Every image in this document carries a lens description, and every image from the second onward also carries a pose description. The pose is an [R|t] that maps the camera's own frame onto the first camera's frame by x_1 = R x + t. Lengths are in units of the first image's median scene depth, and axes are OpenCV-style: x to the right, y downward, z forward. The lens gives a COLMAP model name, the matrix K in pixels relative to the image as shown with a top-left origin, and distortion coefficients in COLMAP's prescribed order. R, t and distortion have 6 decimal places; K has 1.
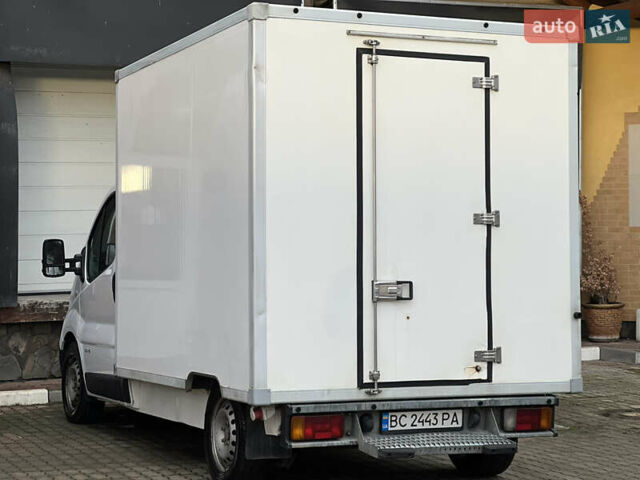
lens RADIAL K [[1424.5, 0, 318.8], [0, 1424.5, 215.0], [0, 0, 1]] dist [-0.098187, 5.702107]
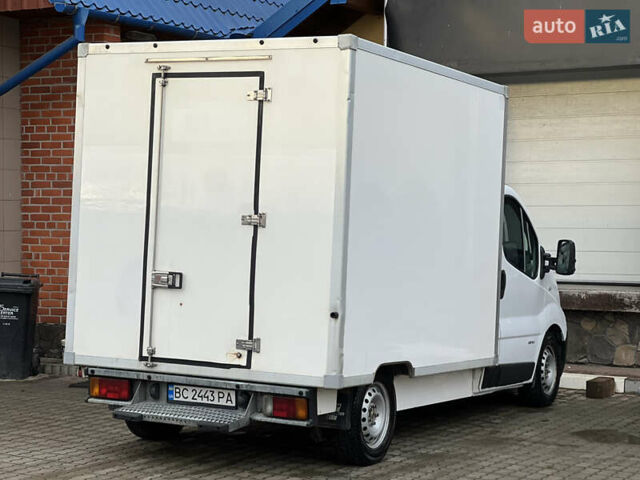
lens RADIAL K [[1424.5, 0, 318.8], [0, 1424.5, 215.0], [0, 0, 1]] dist [-0.098187, 5.702107]
pose [[0.616317, 0.015387, -0.787347, 1.023035], [-0.008654, 0.999881, 0.012766, -0.015679], [0.787450, -0.001054, 0.616377, 0.371016]]
